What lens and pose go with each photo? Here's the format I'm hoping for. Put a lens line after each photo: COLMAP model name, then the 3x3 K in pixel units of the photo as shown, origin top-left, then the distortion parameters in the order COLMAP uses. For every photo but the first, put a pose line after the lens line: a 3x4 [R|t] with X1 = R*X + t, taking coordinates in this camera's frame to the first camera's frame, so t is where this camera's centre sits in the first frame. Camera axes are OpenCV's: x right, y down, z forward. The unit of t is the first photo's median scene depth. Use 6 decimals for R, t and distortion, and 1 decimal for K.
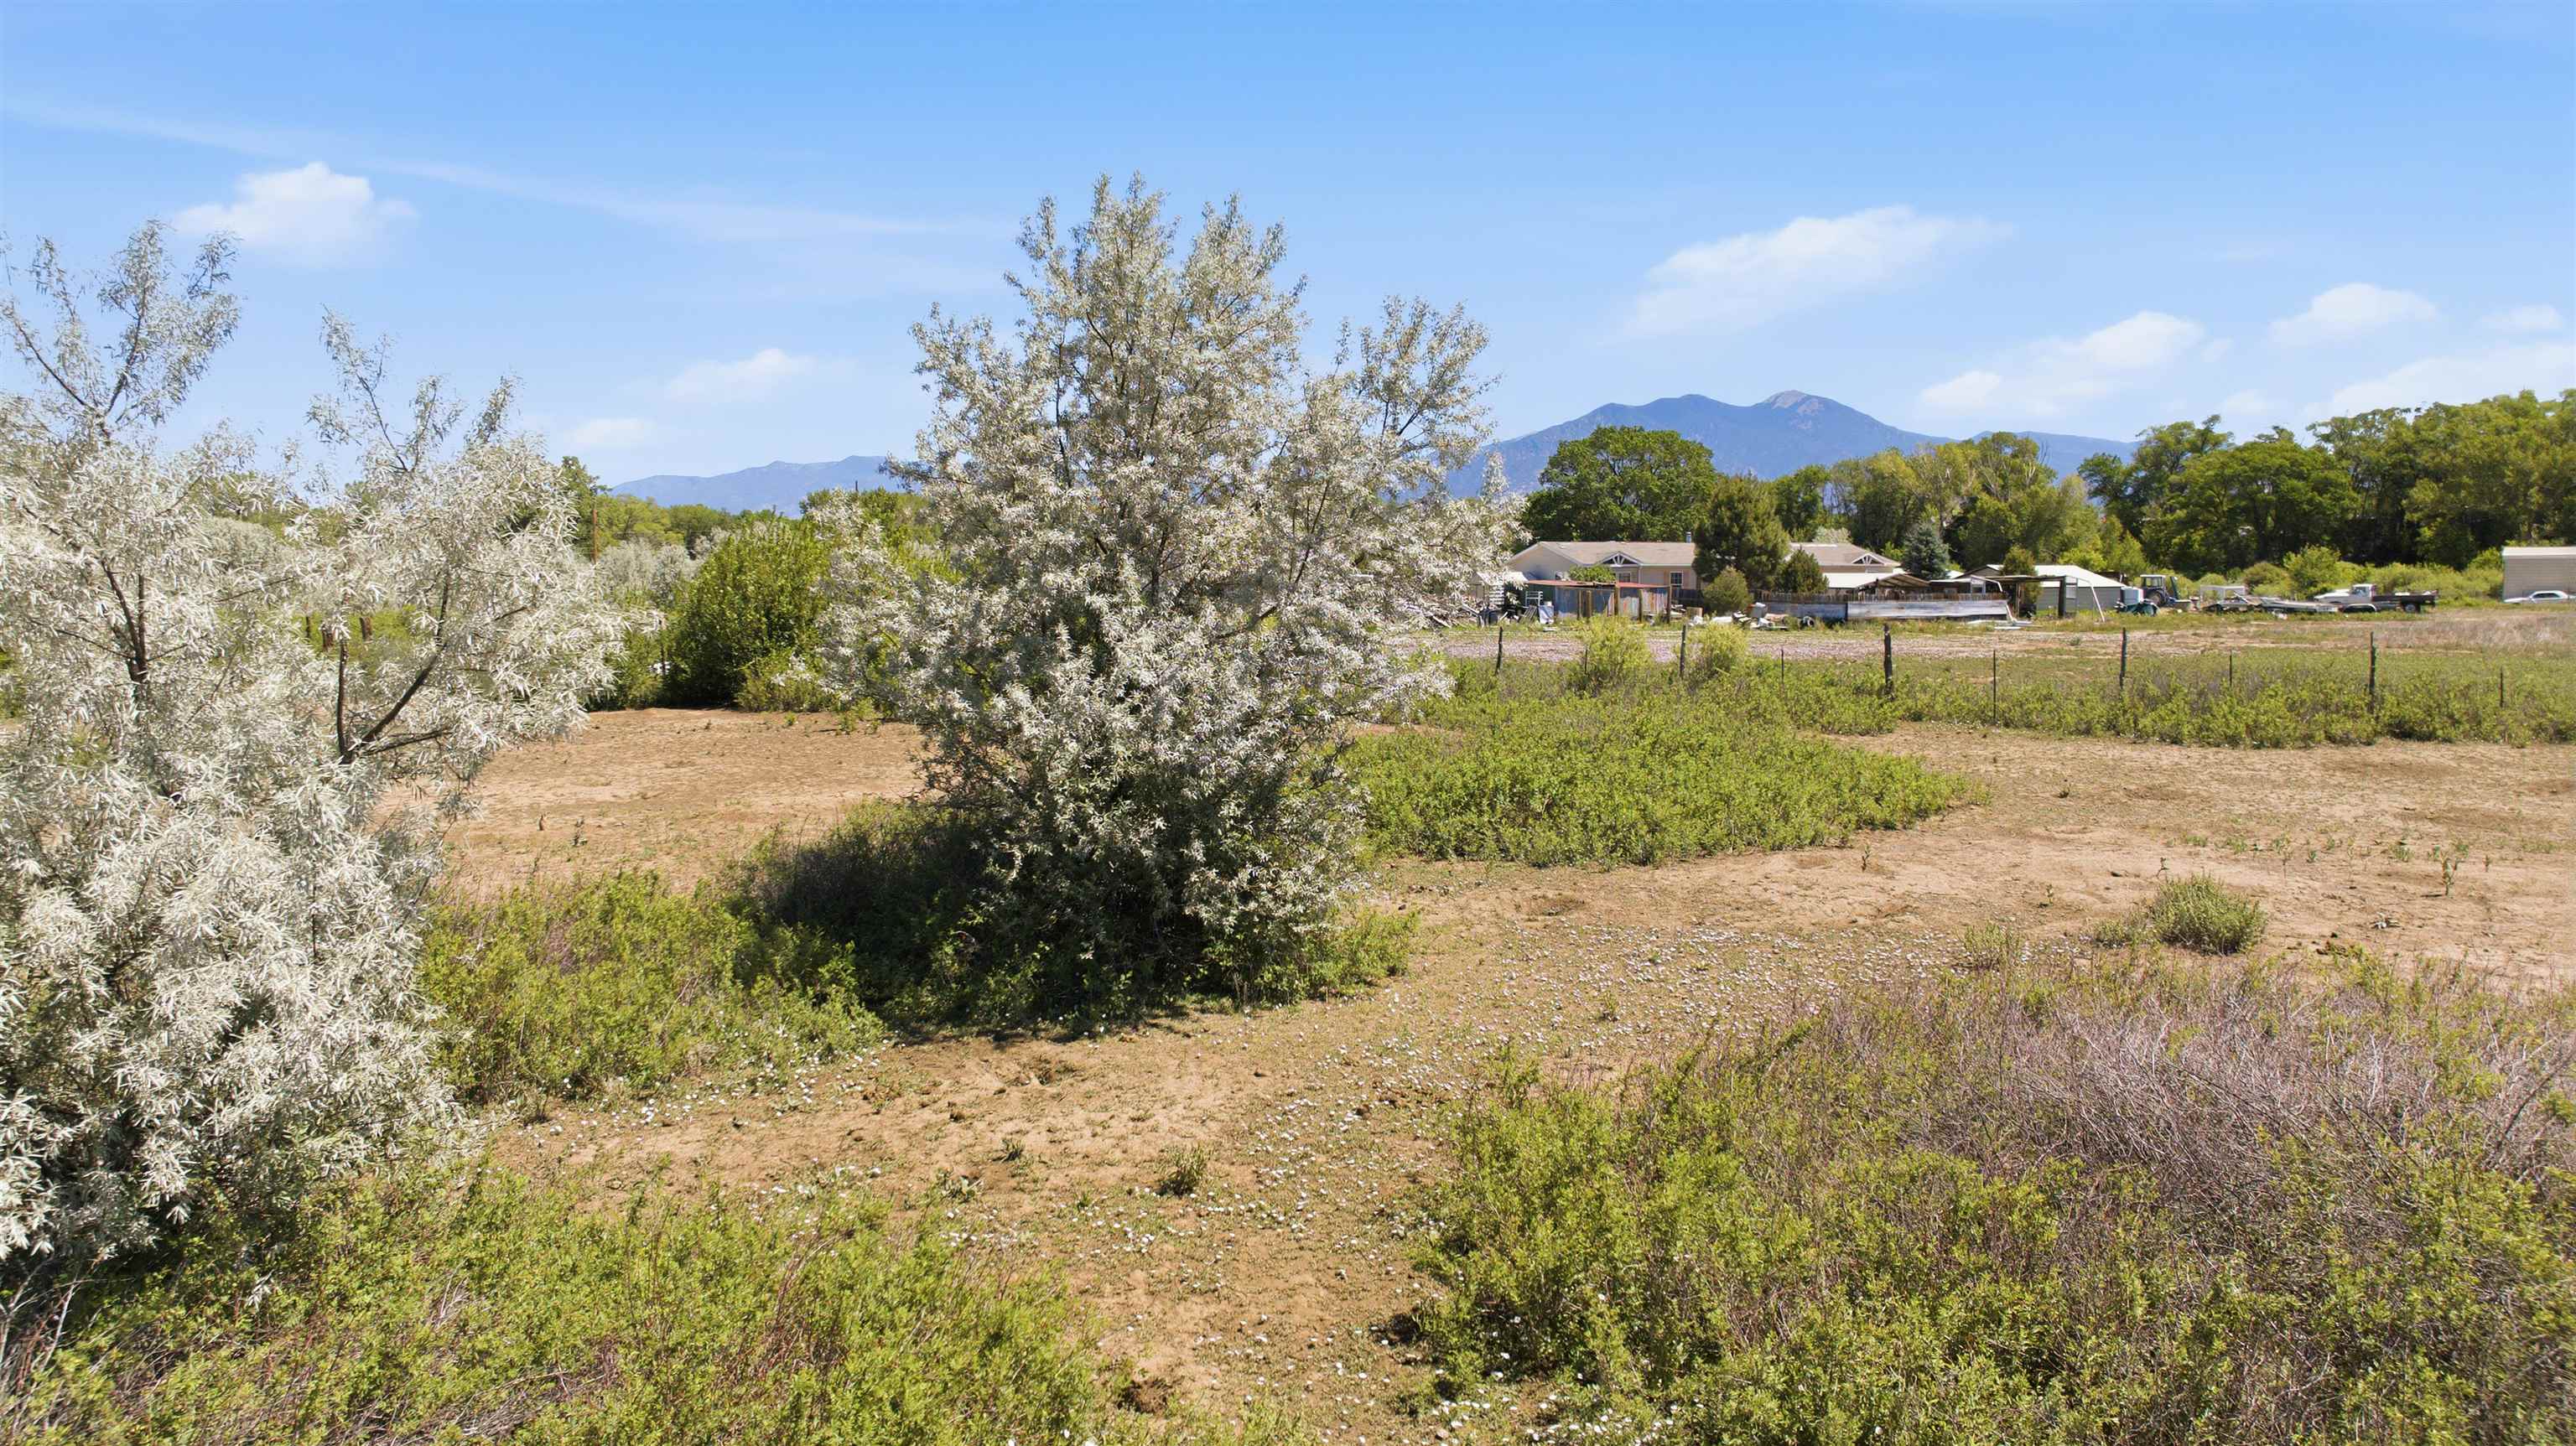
lens RADIAL K [[1812.8, 0, 1295.1], [0, 1812.8, 706.5], [0, 0, 1]] dist [-0.064056, 0.062353]
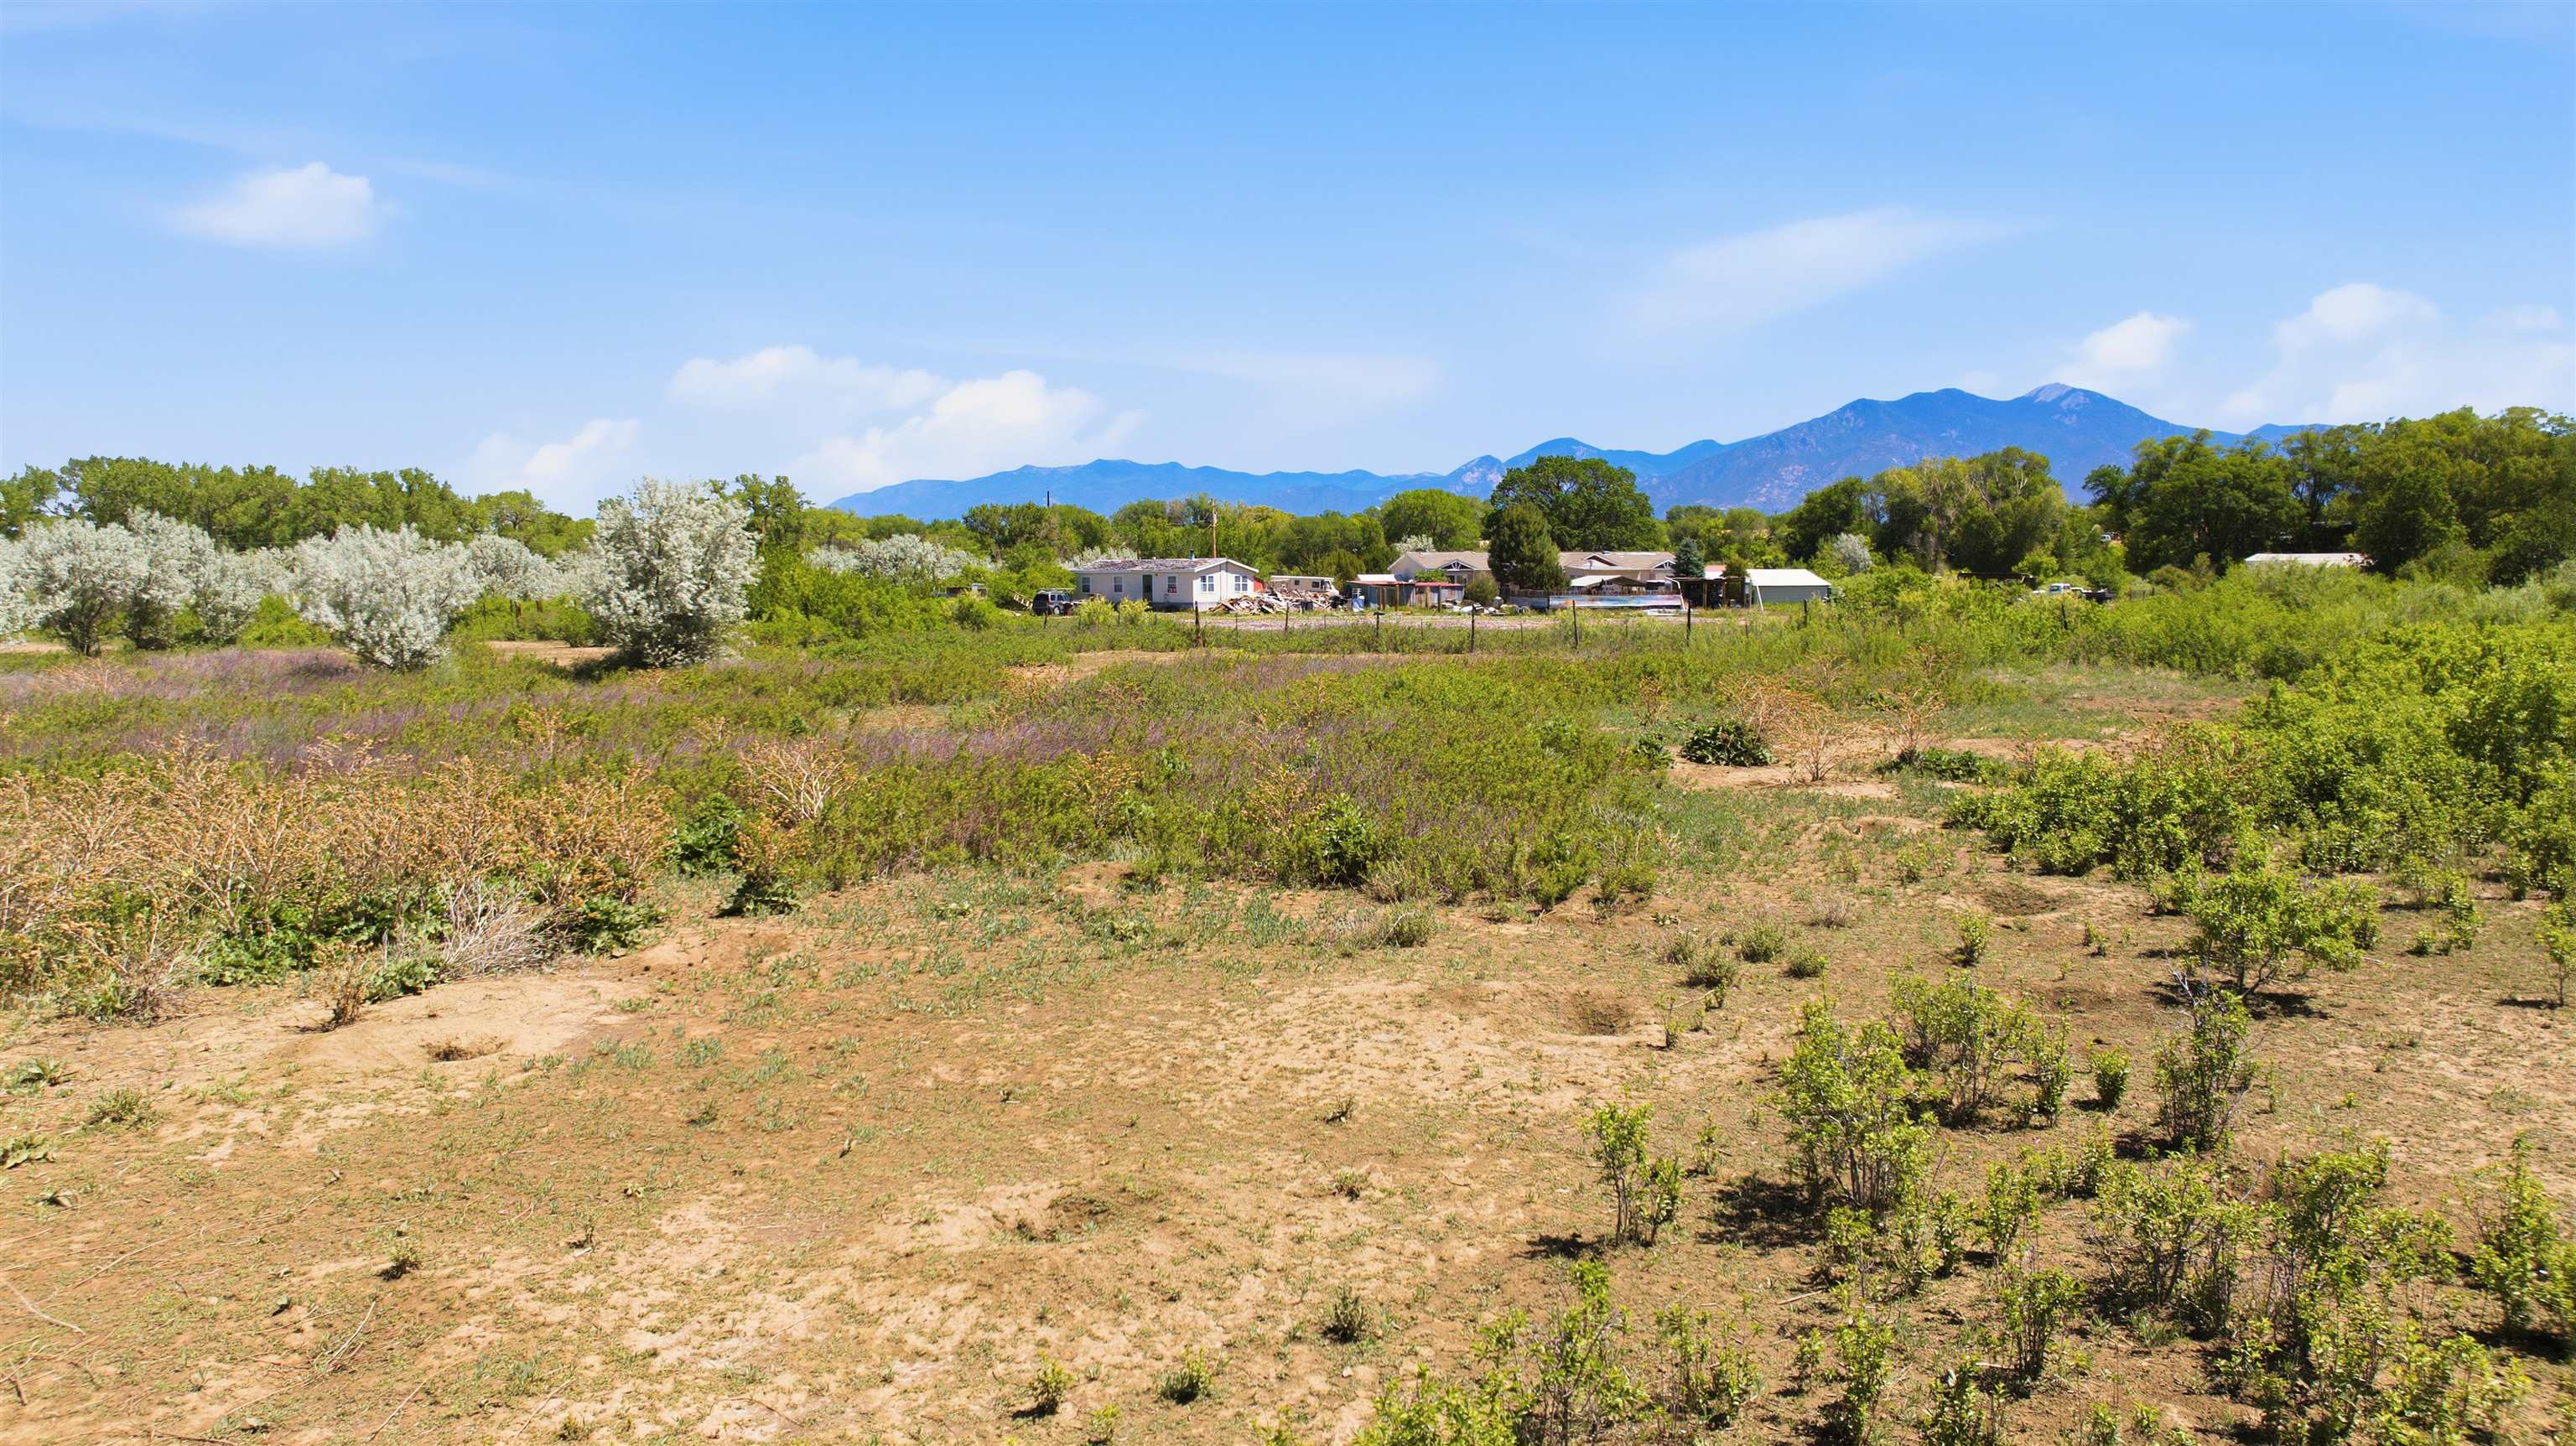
lens RADIAL K [[1812.8, 0, 1288.4], [0, 1812.8, 736.2], [0, 0, 1]] dist [-0.064056, 0.062353]
pose [[0.990942, 0.011772, -0.133777, 0.113153], [-0.009634, 0.999815, 0.016619, 0.011985], [0.133948, -0.015180, 0.990872, -0.171037]]
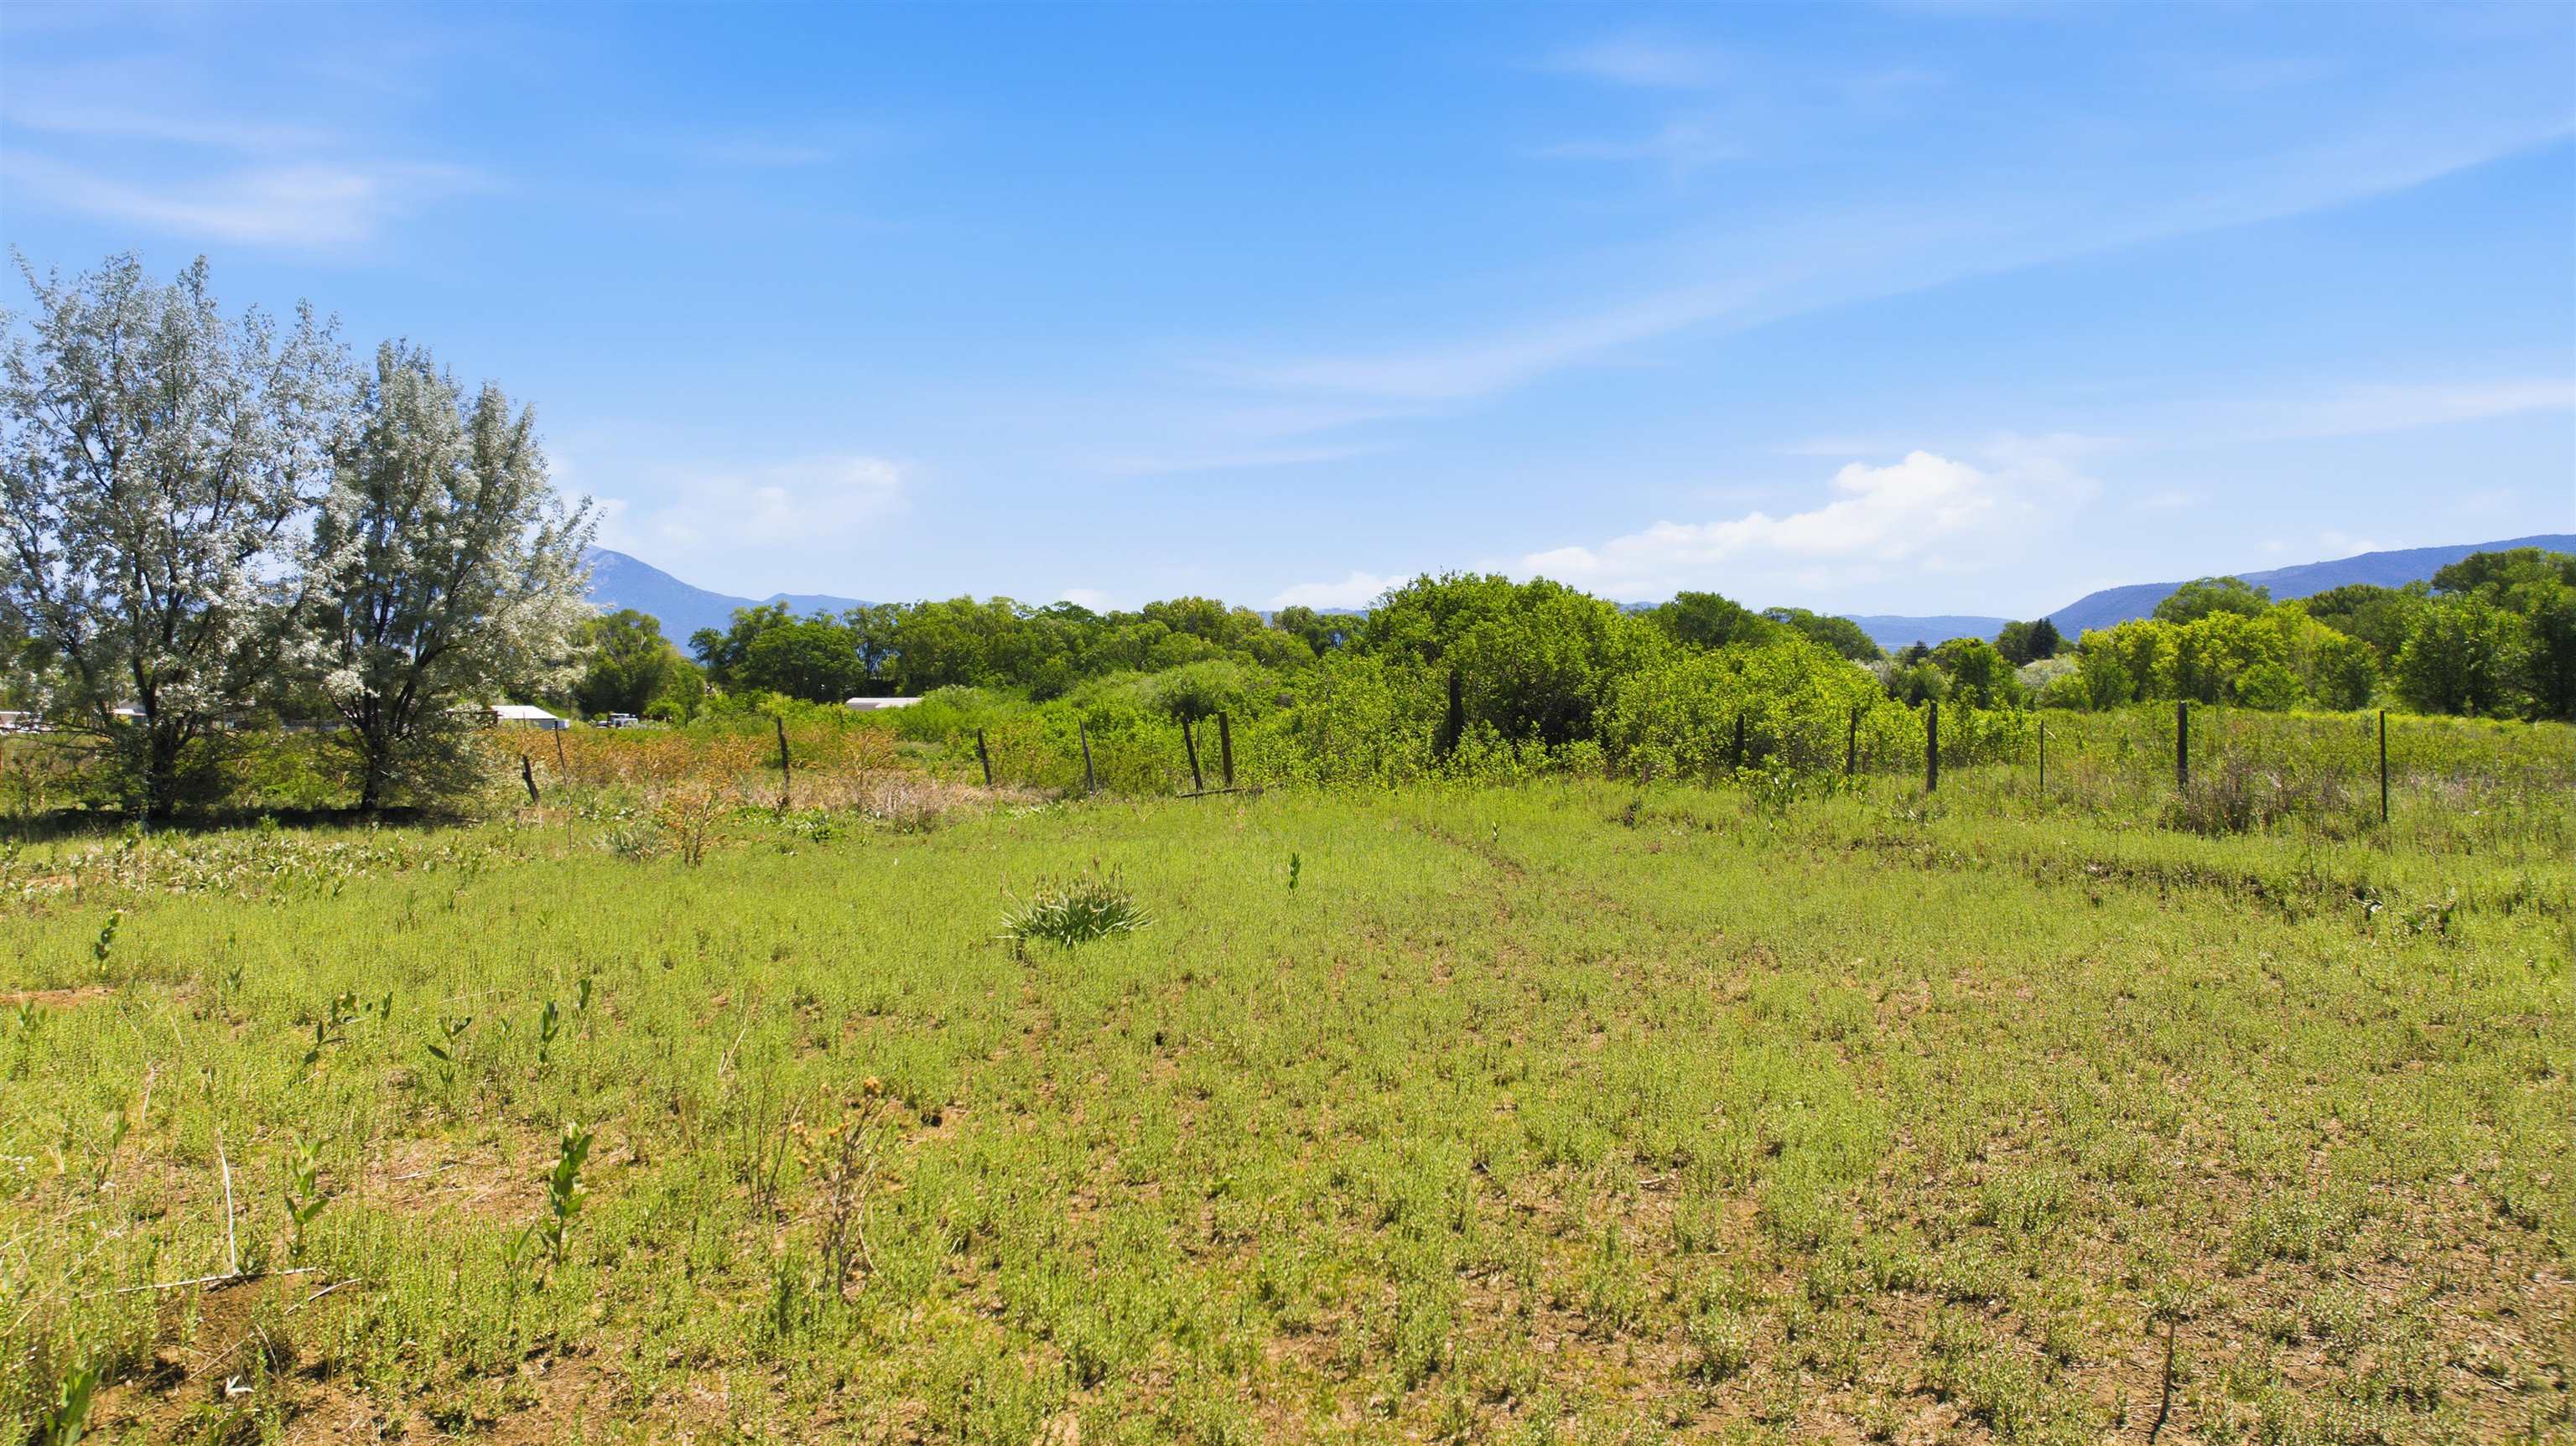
lens RADIAL K [[1812.8, 0, 1288.2], [0, 1812.8, 723.2], [0, 0, 1]] dist [-0.064056, 0.062353]
pose [[0.803647, 0.003484, 0.595096, 0.010515], [0.042685, 0.997070, -0.063481, 0.032266], [-0.593573, 0.076418, 0.801143, -0.326246]]
